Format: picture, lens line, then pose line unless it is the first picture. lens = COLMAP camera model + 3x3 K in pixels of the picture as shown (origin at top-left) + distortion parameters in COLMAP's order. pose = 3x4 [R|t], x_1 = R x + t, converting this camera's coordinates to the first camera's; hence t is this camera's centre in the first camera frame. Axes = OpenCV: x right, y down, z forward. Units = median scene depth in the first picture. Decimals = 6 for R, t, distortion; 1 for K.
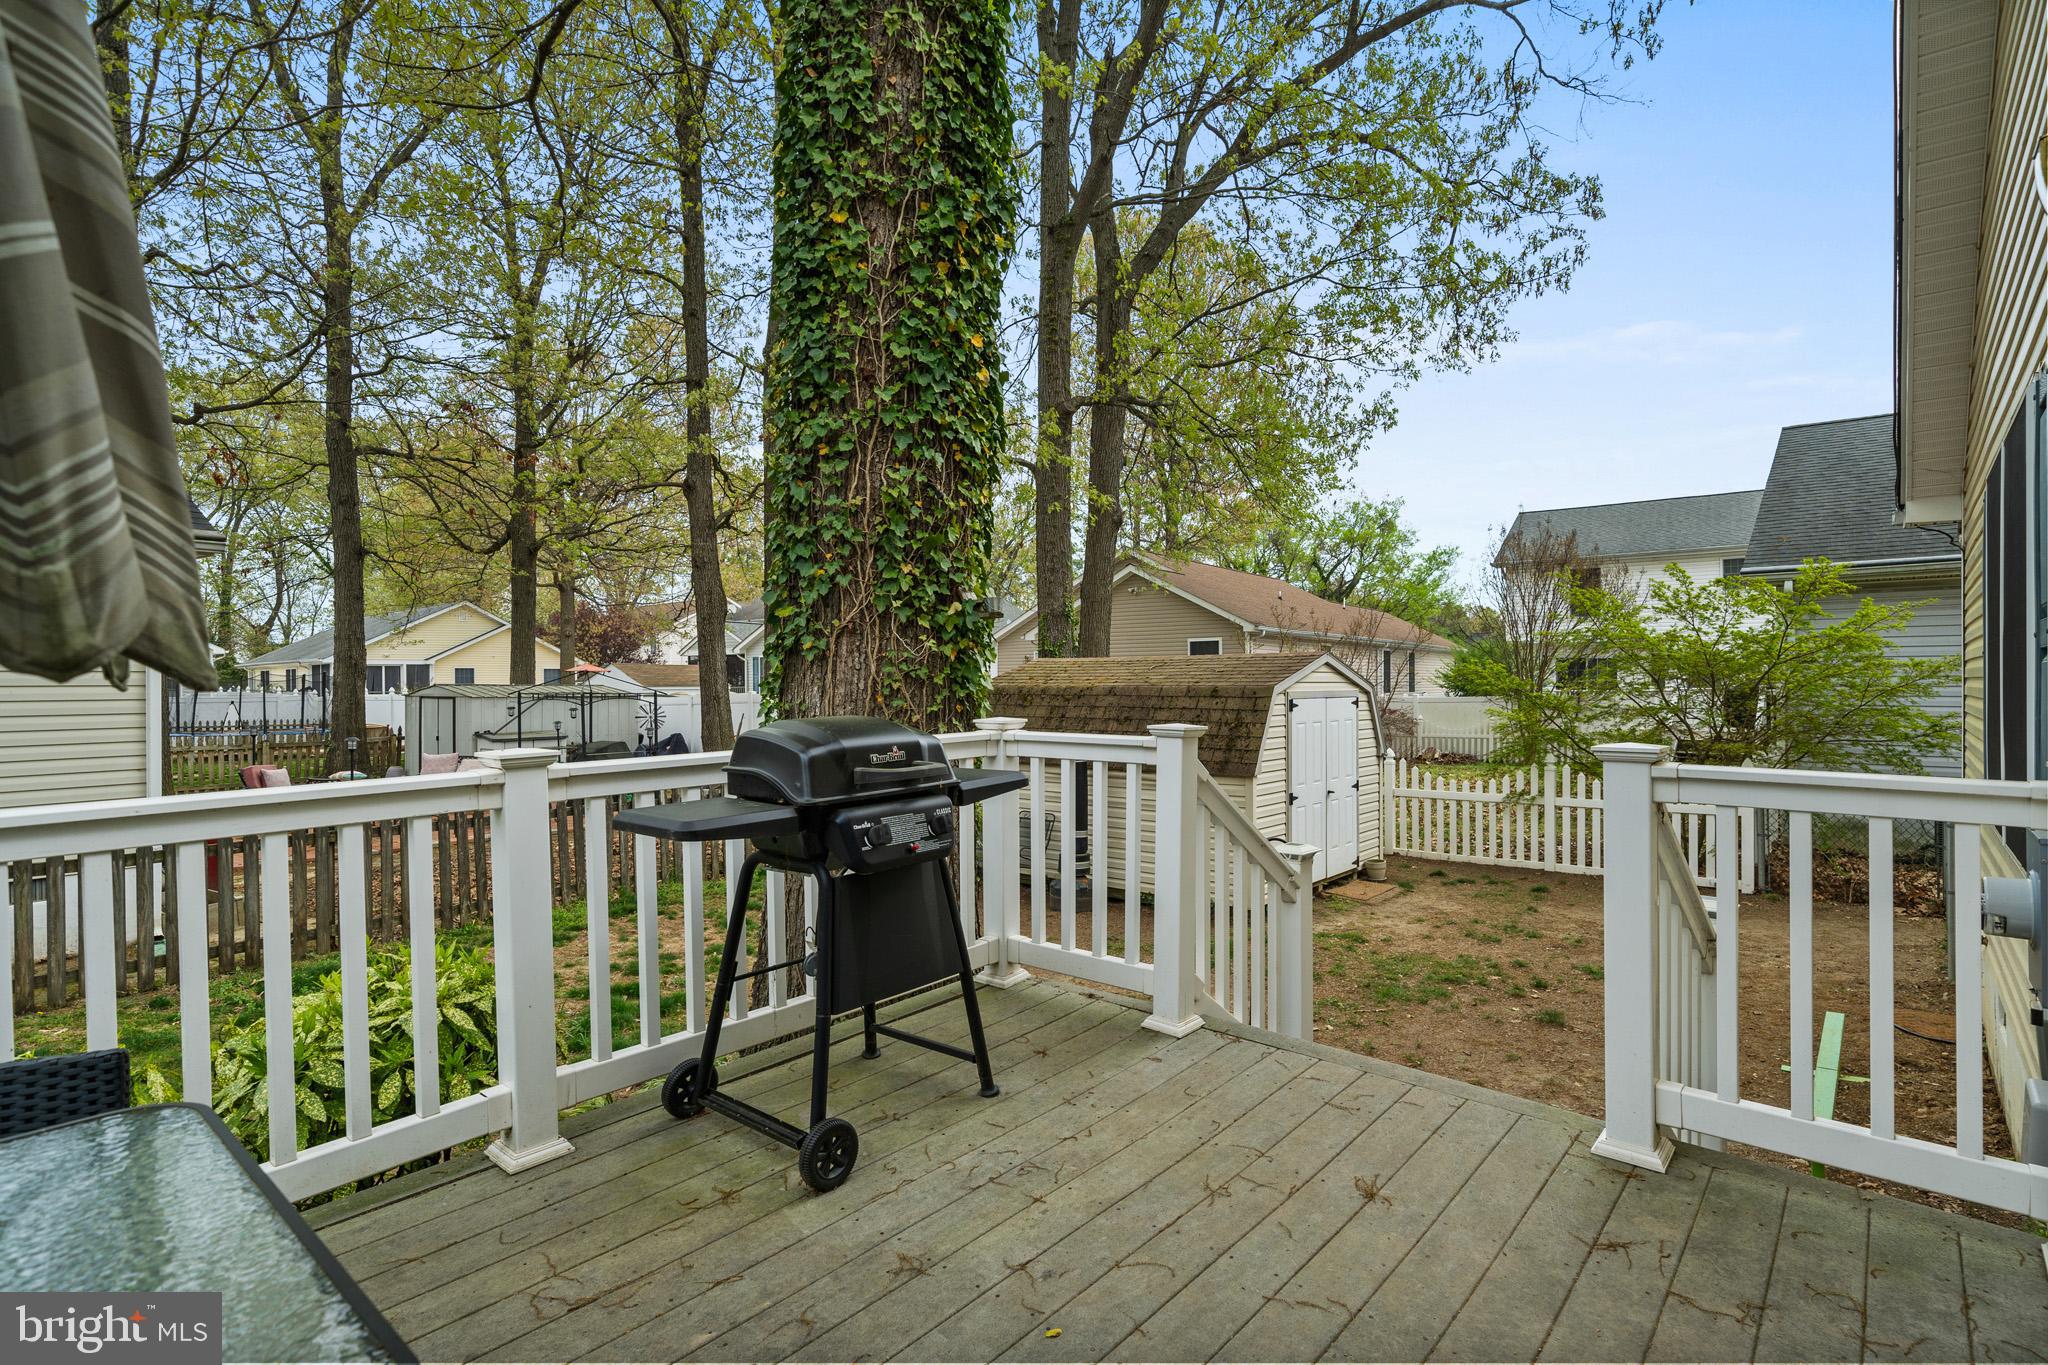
lens RADIAL K [[1008.2, 0, 1024.0], [0, 1008.2, 682.5], [0, 0, 1]] dist [-0.000126, -0.000033]
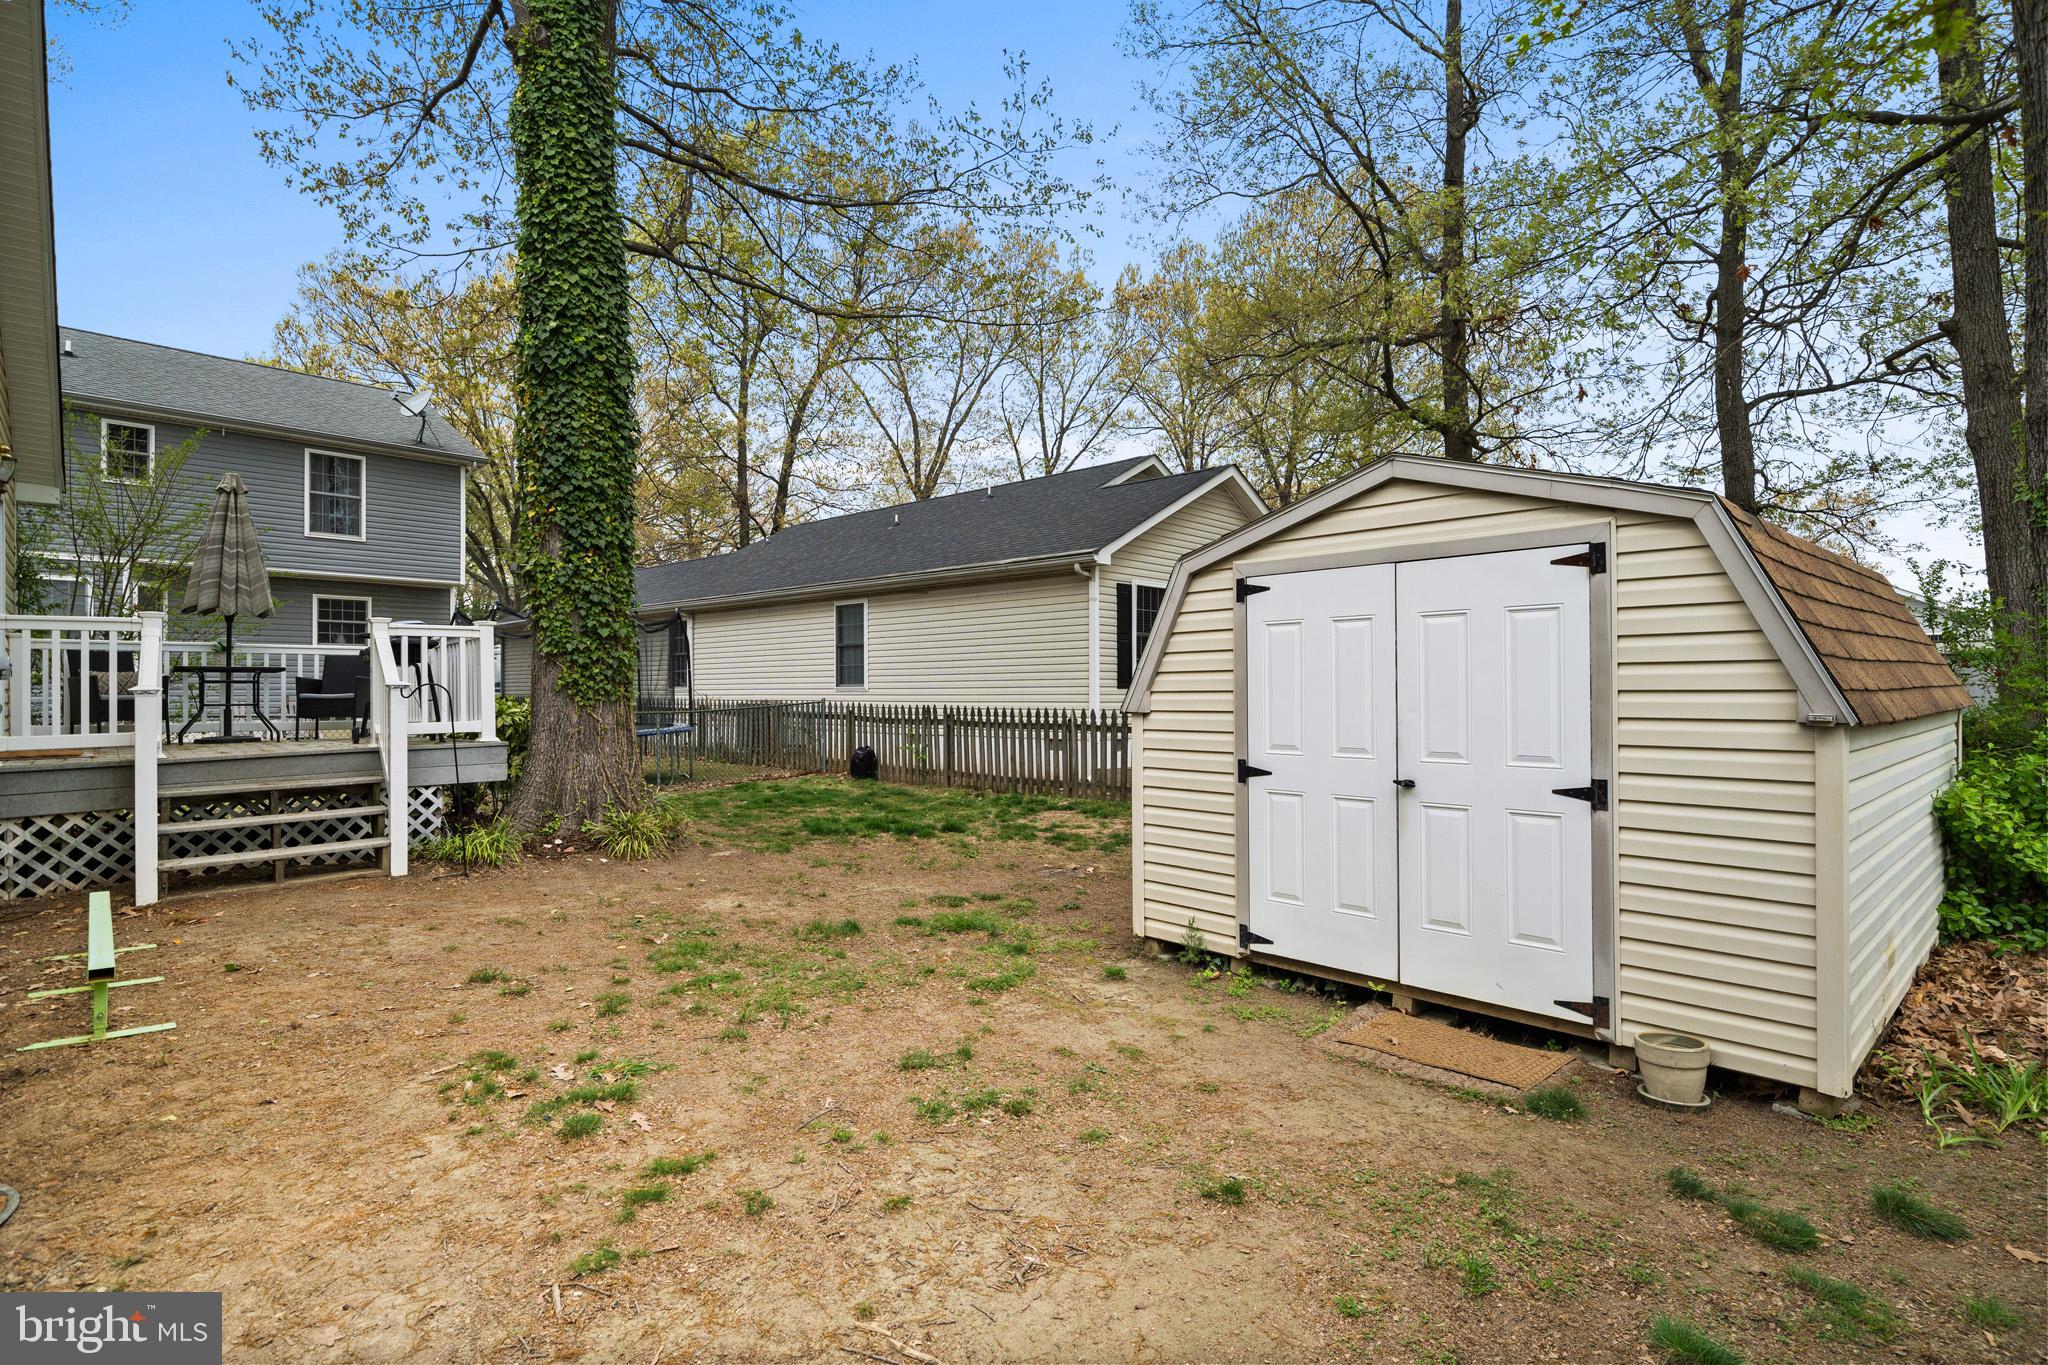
lens RADIAL K [[1008.2, 0, 1024.0], [0, 1008.2, 682.5], [0, 0, 1]] dist [-0.000126, -0.000033]
pose [[-0.110917, -0.003141, -0.993825, 0.916854], [0.003618, 0.999987, -0.003564, 0.083402], [0.993823, -0.003991, -0.110904, 1.098883]]
